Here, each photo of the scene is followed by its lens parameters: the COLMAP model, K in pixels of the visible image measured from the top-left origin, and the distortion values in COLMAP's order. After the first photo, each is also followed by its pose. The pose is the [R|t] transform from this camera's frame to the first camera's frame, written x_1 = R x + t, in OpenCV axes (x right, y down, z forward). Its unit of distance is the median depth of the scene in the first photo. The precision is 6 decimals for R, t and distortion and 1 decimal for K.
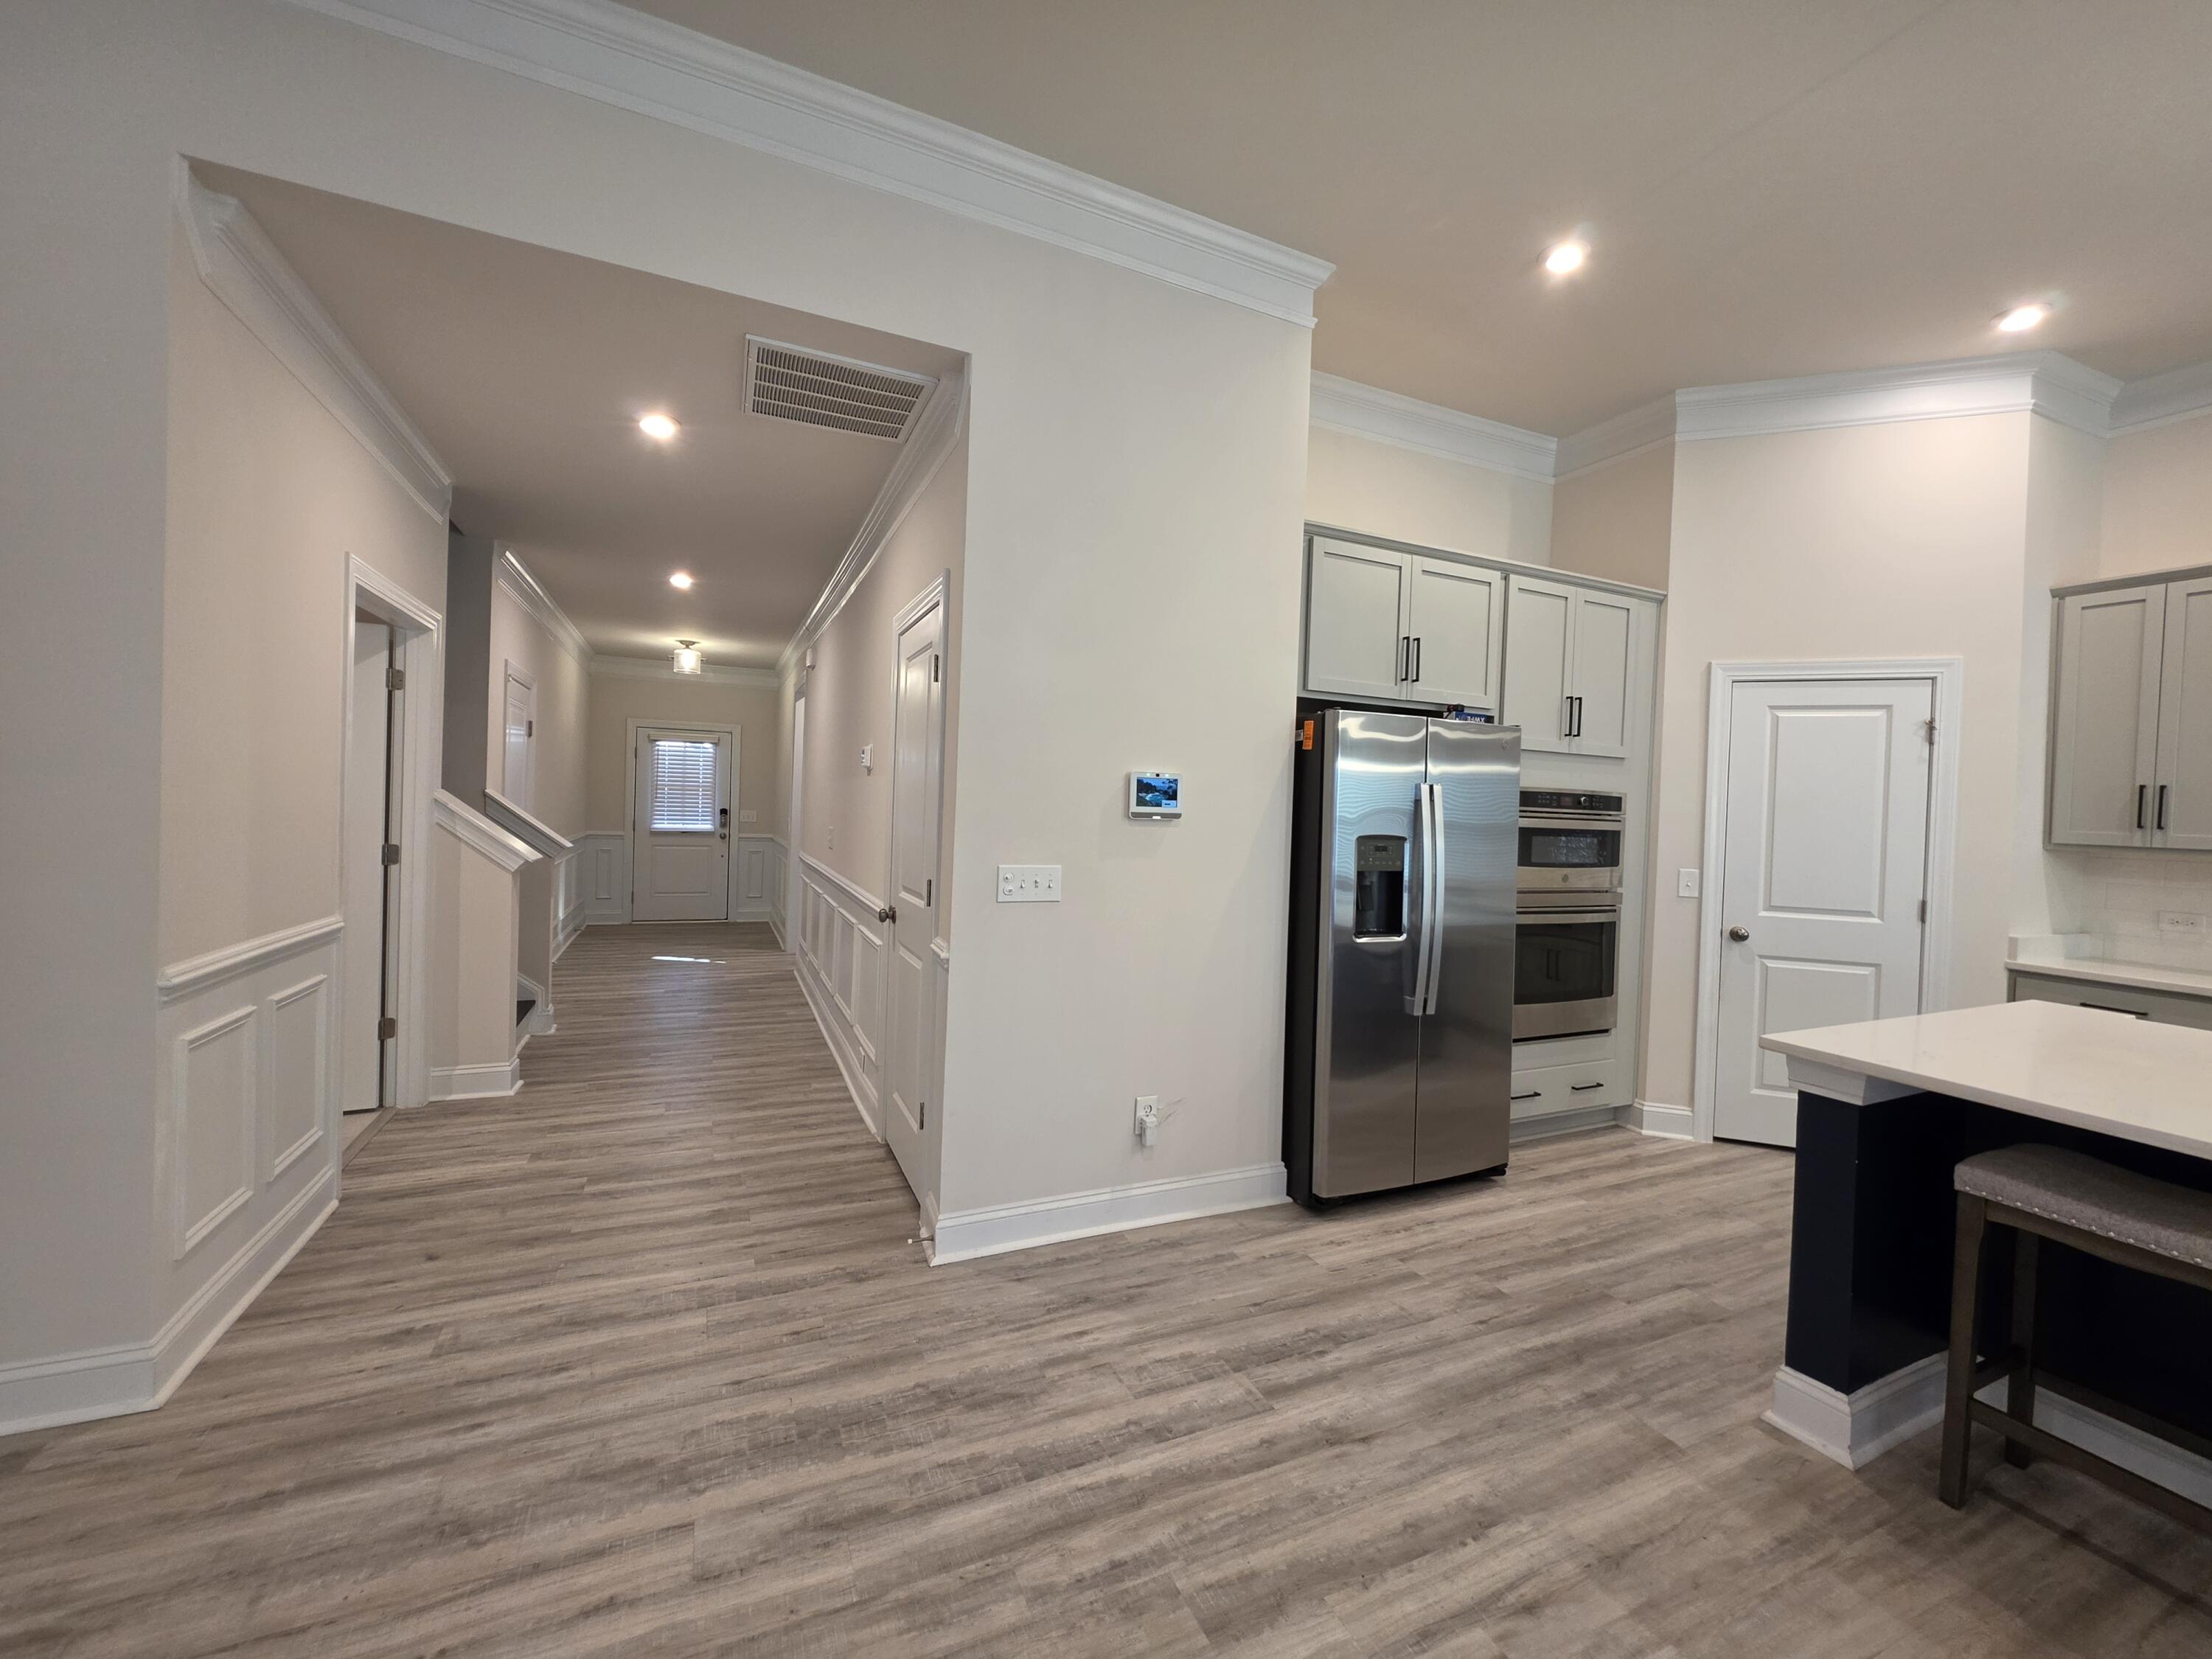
lens RADIAL K [[887.1, 0, 1106.0], [0, 887.1, 818.8], [0, 0, 1]] dist [-0.004680, 0.001412]
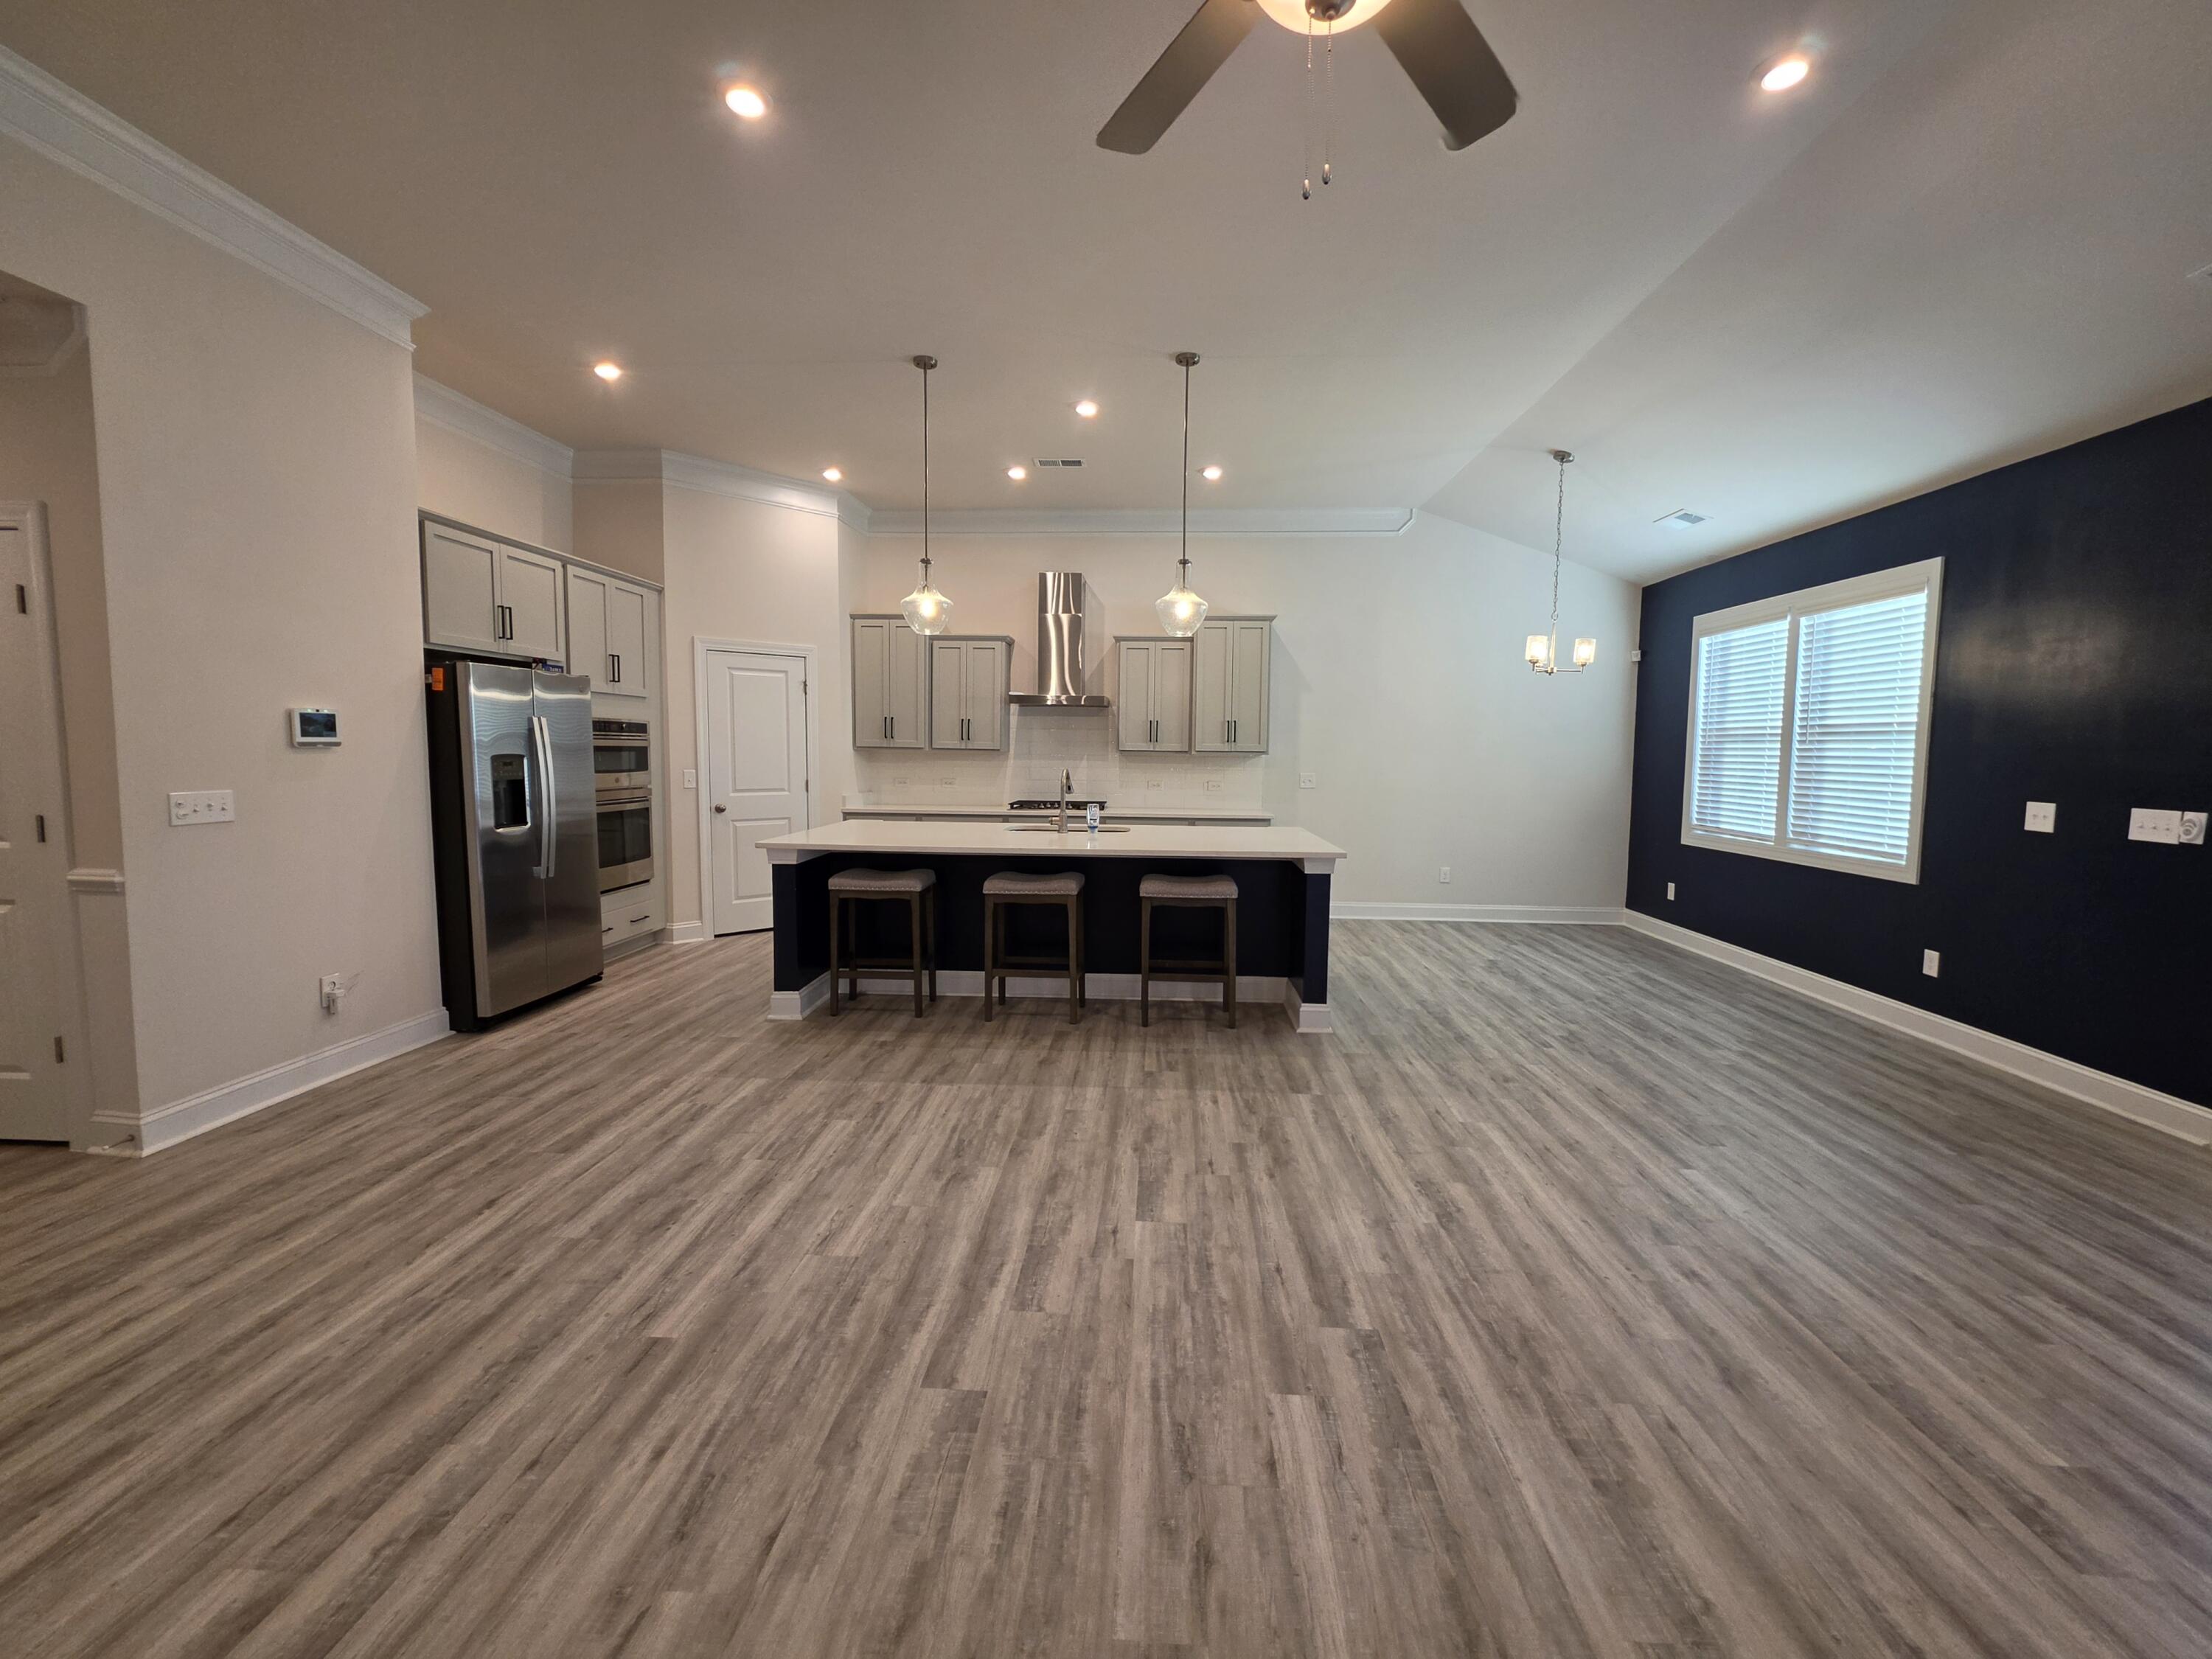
lens RADIAL K [[887.1, 0, 1114.3], [0, 887.1, 816.5], [0, 0, 1]] dist [-0.004680, 0.001412]
pose [[0.461031, -0.098081, 0.881947, -0.463440], [0.017172, 0.994673, 0.101641, -0.008920], [-0.887218, -0.031715, 0.460260, -0.466014]]
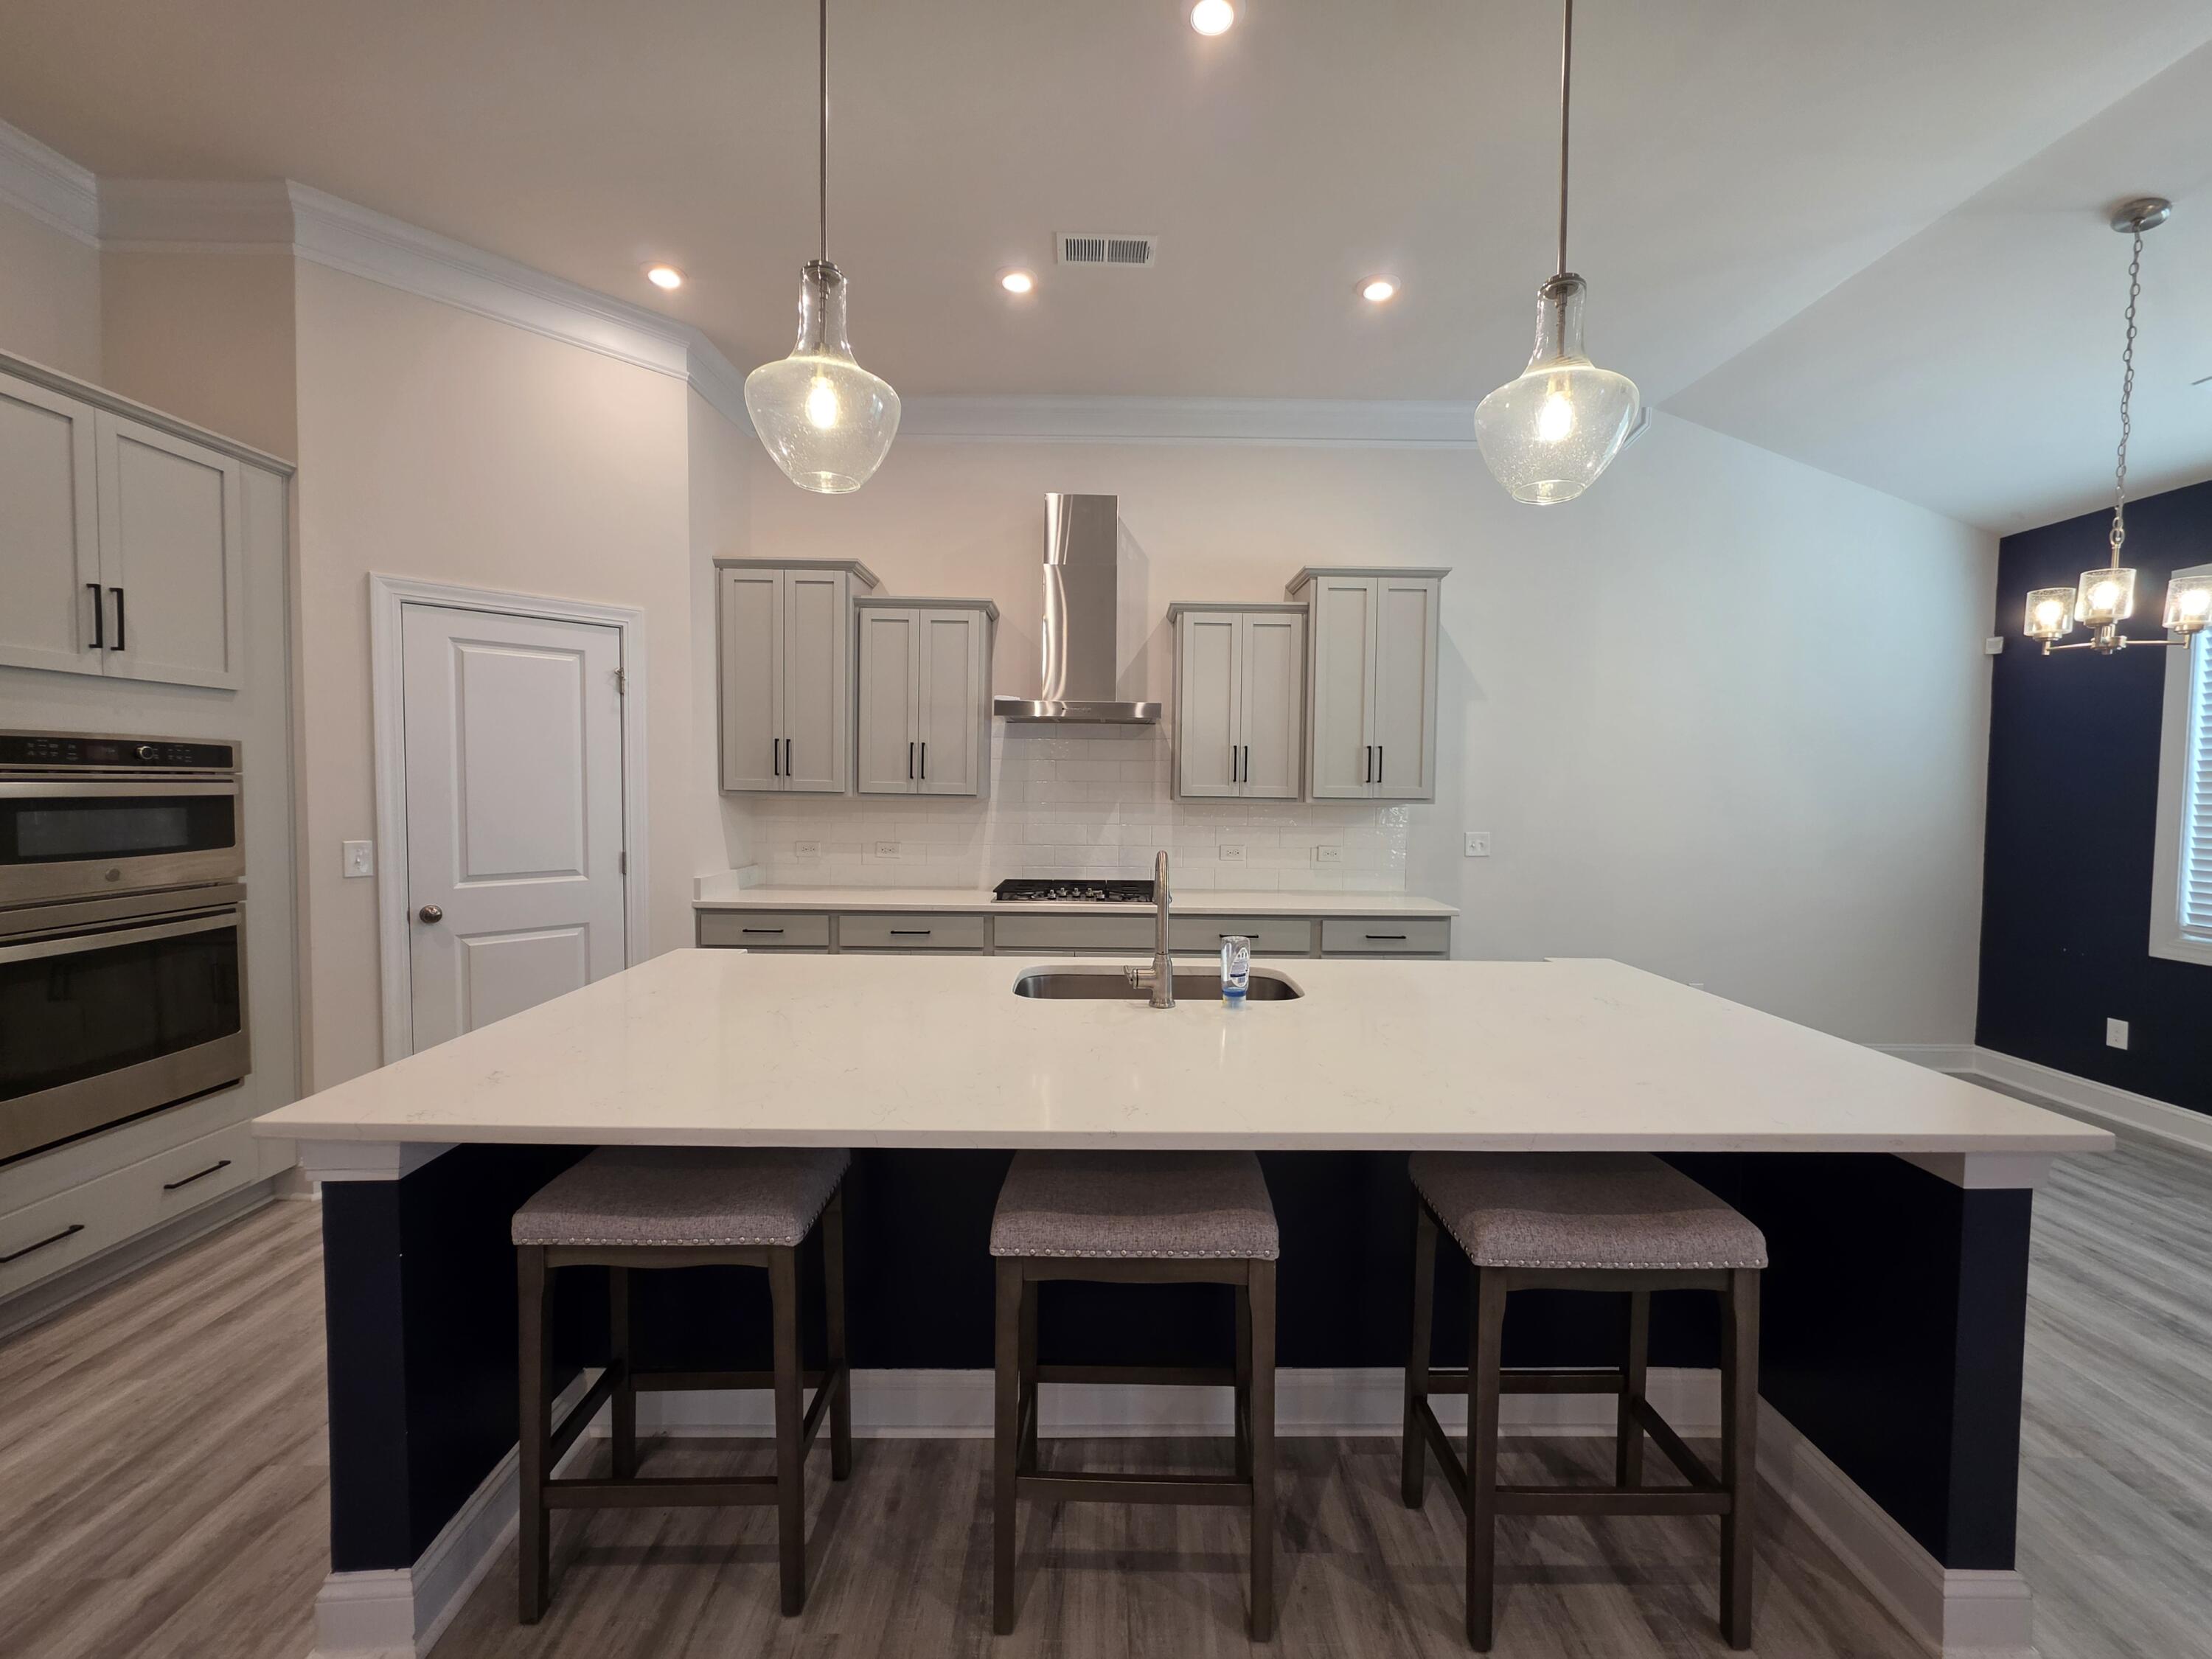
lens RADIAL K [[887.1, 0, 1110.4], [0, 887.1, 819.9], [0, 0, 1]] dist [-0.004680, 0.001412]
pose [[0.405957, -0.070992, 0.911131, 0.273970], [0.015514, 0.997370, 0.070799, -0.007028], [-0.913760, -0.014606, 0.405991, 0.108547]]
